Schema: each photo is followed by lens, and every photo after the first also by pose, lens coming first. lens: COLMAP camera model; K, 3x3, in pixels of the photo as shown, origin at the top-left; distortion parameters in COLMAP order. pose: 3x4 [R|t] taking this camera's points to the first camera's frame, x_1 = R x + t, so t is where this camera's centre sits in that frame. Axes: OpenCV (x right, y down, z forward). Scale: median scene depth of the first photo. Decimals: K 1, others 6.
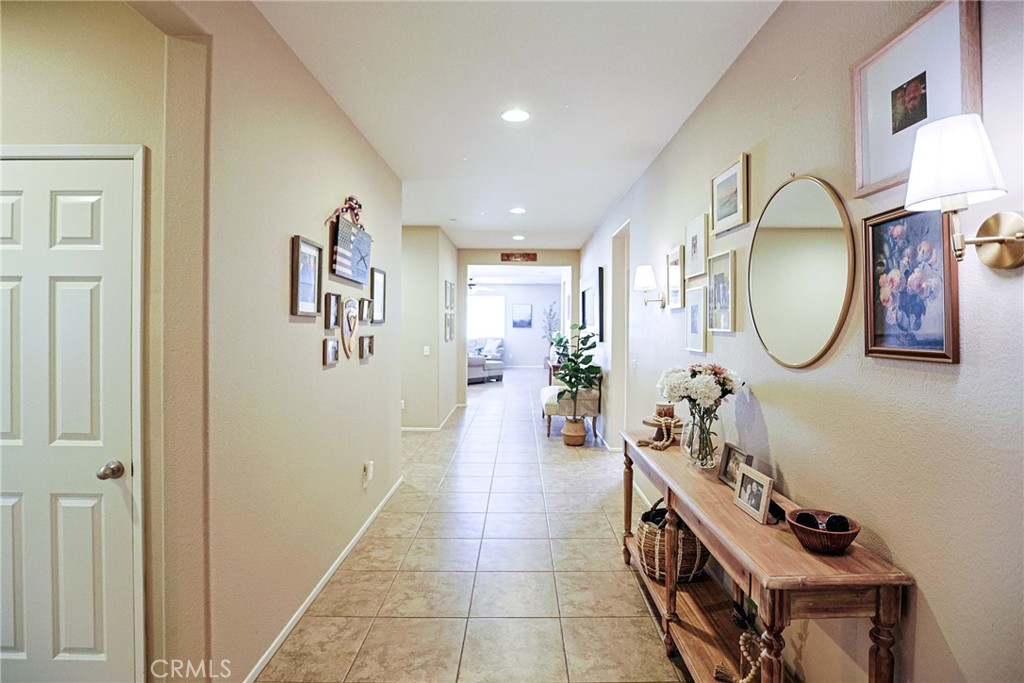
lens RADIAL K [[491.5, 0, 511.7], [0, 491.5, 330.8], [0, 0, 1]] dist [-0.060159, 0.022851]
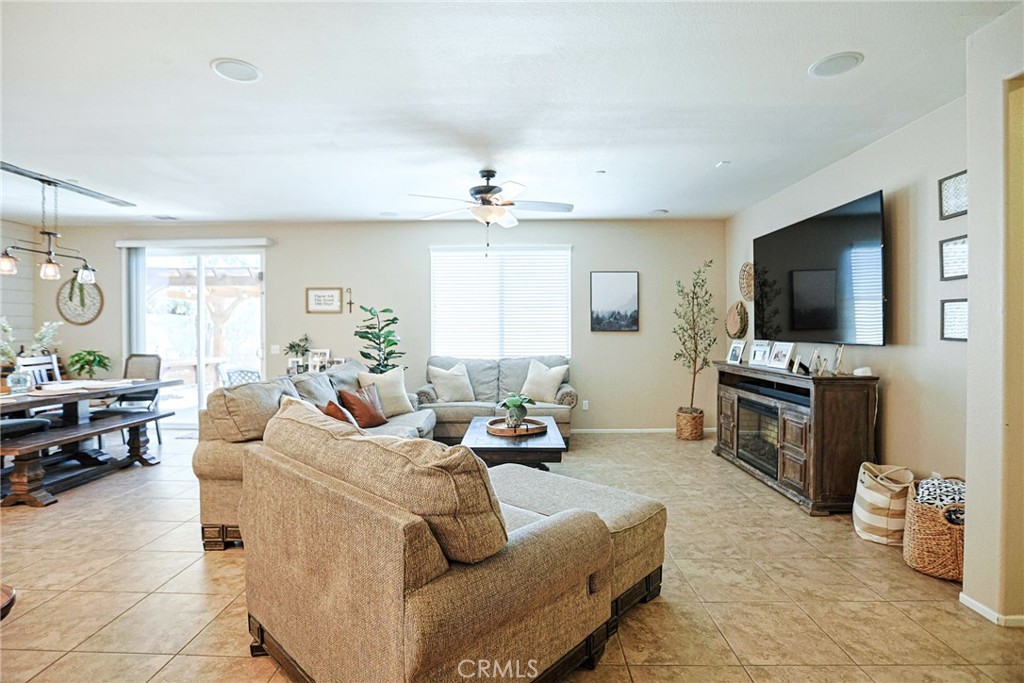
lens RADIAL K [[491.5, 0, 511.7], [0, 491.5, 330.8], [0, 0, 1]] dist [-0.060159, 0.022851]
pose [[0.999965, -0.001942, -0.008086, -0.058032], [0.001858, 0.999945, -0.010326, -0.003198], [0.008106, 0.010311, 0.999914, 0.614440]]
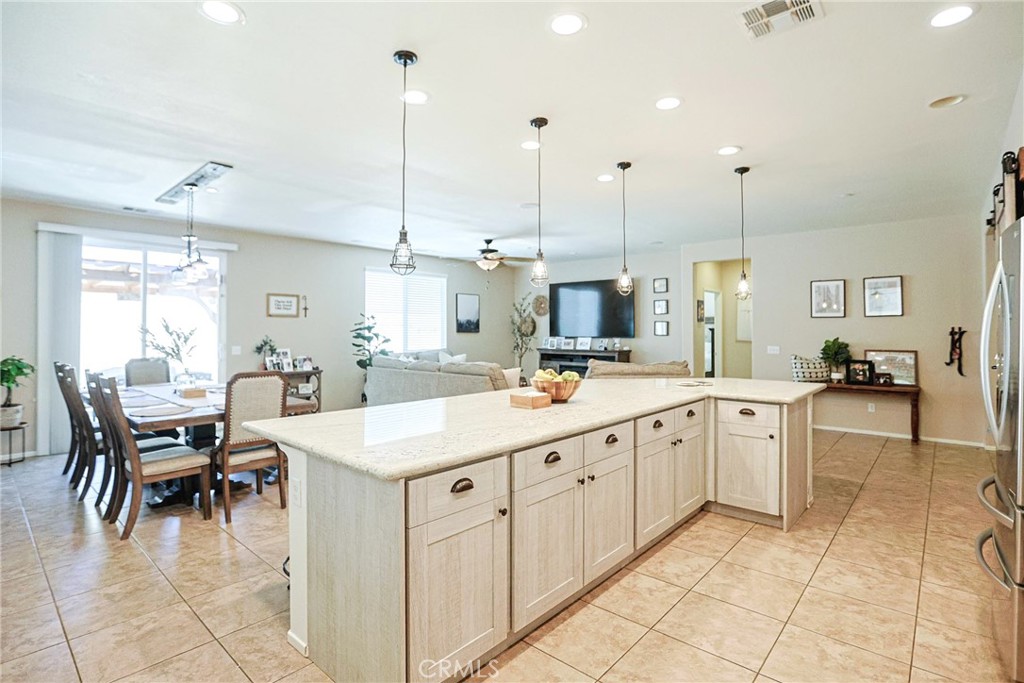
lens RADIAL K [[511.4, 0, 474.8], [0, 511.4, 325.8], [0, 0, 1]] dist [-0.032489, 0.000661]
pose [[0.687091, 0.004044, 0.726560, -0.438881], [0.011884, 0.999788, -0.016803, -0.003820], [-0.726474, 0.020180, 0.686897, 0.560119]]
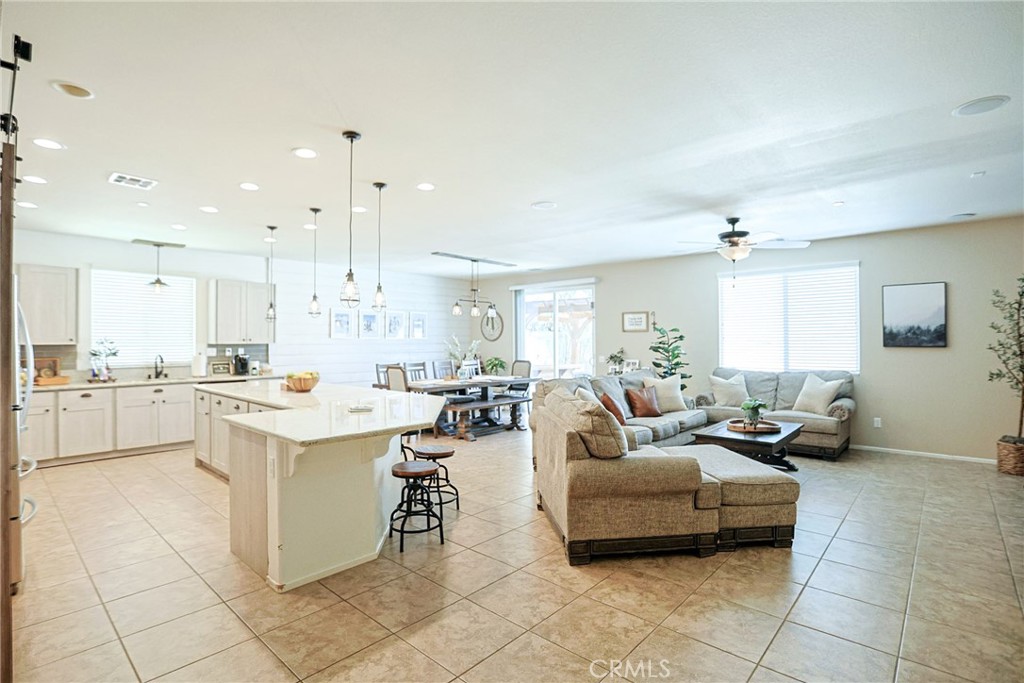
lens RADIAL K [[491.5, 0, 511.7], [0, 491.5, 330.8], [0, 0, 1]] dist [-0.060159, 0.022851]
pose [[0.748233, -0.017048, -0.663217, 0.032237], [-0.005082, 0.999493, -0.031425, -0.006139], [0.663417, 0.026884, 0.747767, 0.536812]]
